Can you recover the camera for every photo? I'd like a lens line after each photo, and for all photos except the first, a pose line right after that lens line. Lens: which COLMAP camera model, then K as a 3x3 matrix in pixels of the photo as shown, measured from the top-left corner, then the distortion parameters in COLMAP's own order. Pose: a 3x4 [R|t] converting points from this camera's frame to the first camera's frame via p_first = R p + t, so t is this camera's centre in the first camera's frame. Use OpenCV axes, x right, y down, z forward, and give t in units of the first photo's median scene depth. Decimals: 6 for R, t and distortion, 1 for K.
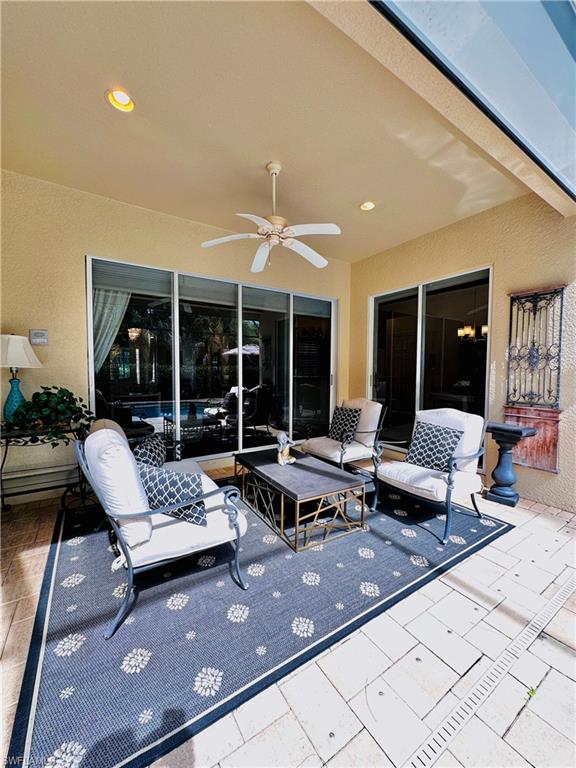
lens RADIAL K [[307.2, 0, 288.1], [0, 307.2, 385.4], [0, 0, 1]] dist [0.000056, 0.000202]
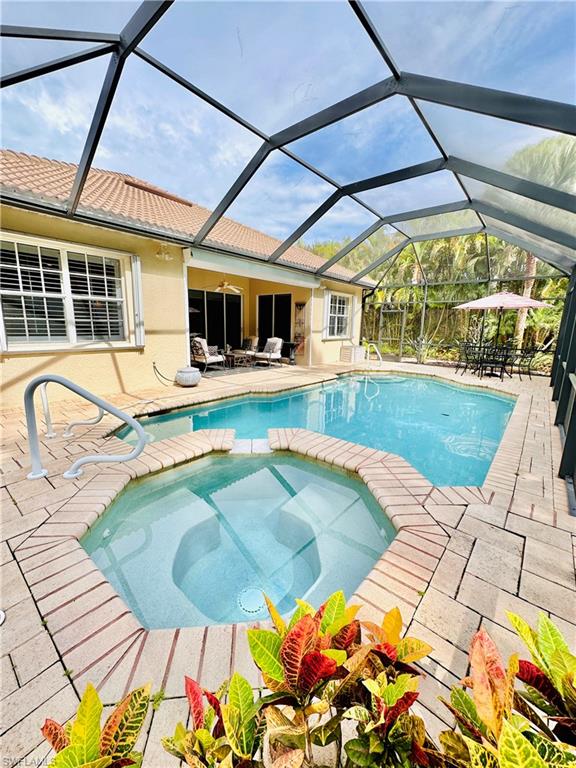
lens RADIAL K [[307.2, 0, 288.1], [0, 307.2, 385.4], [0, 0, 1]] dist [0.000056, 0.000202]
pose [[0.957500, -0.035099, 0.286290, -0.318996], [-0.010328, 0.987760, 0.155641, 0.062853], [-0.288249, -0.151983, 0.945417, -2.167310]]
